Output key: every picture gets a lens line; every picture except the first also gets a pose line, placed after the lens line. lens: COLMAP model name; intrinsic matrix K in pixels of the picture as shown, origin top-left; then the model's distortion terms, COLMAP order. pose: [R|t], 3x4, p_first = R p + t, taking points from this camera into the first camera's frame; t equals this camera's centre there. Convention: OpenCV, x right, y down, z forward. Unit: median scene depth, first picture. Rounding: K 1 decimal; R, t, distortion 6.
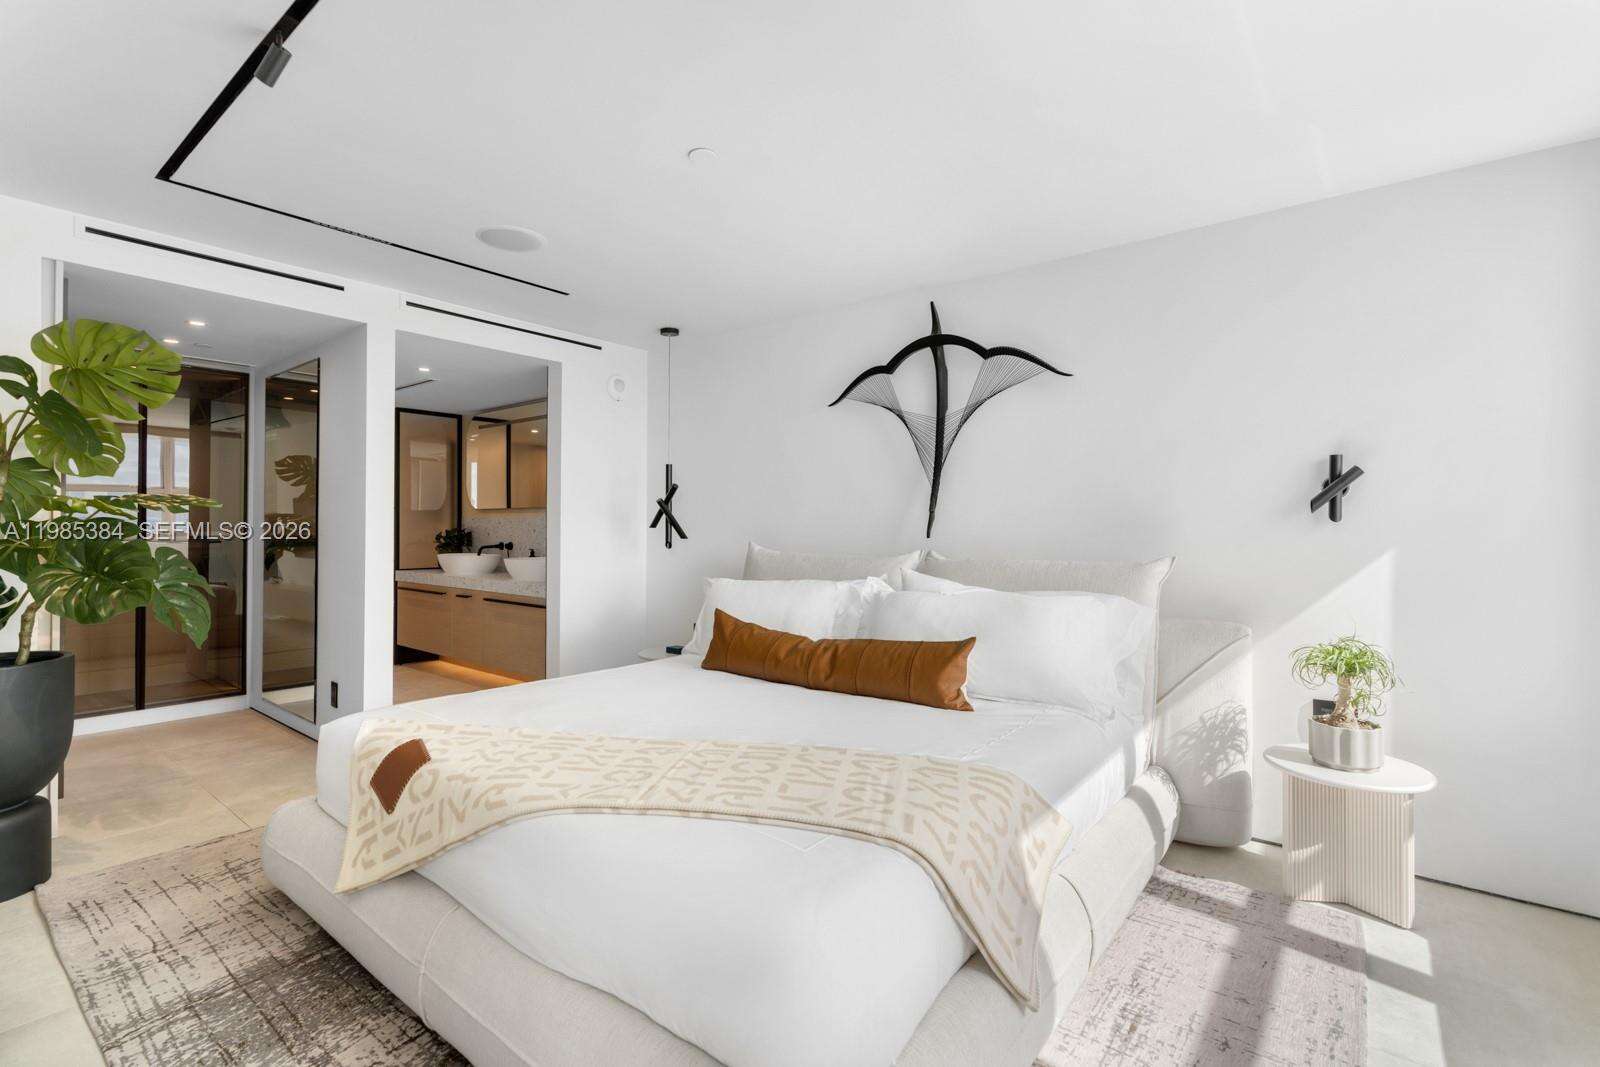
lens RADIAL K [[734.5, 0, 800.3], [0, 734.5, 526.0], [0, 0, 1]] dist [0.000931, 0.002432]
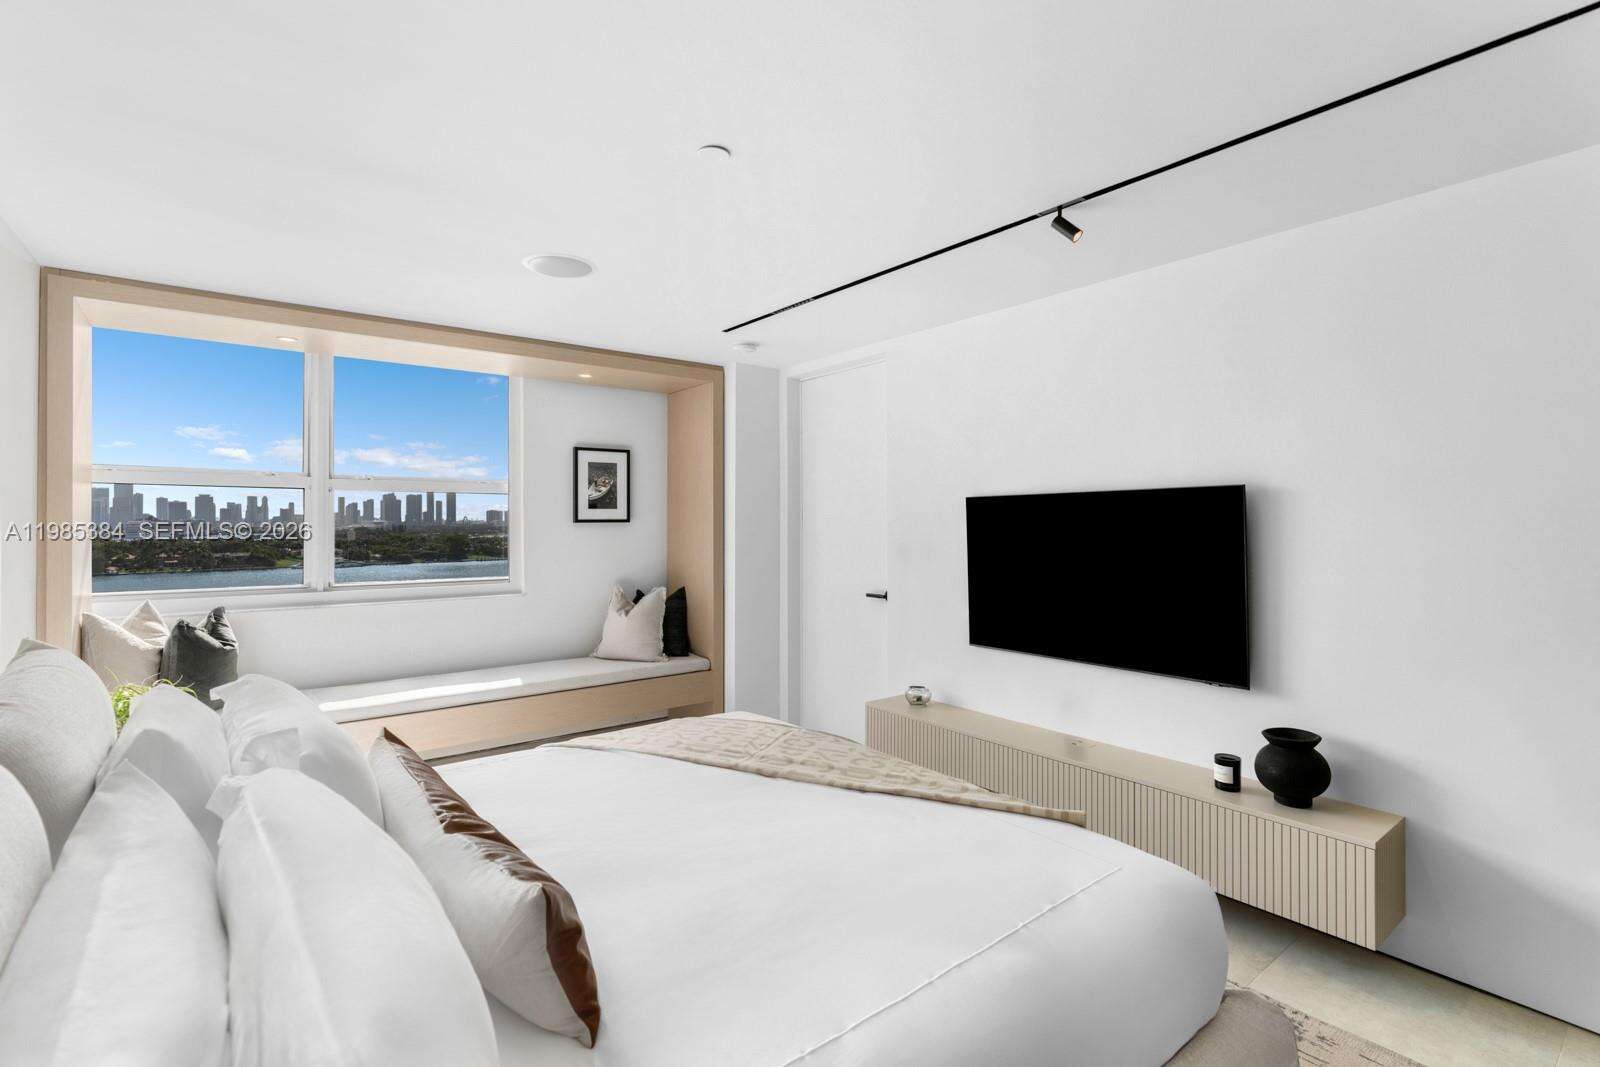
lens RADIAL K [[734.5, 0, 797.4], [0, 734.5, 526.0], [0, 0, 1]] dist [0.000931, 0.002432]
pose [[-0.971102, -0.002520, 0.238650, -0.580299], [-0.000601, 0.999967, 0.008114, -0.113055], [-0.238662, 0.007736, -0.971072, 2.423175]]
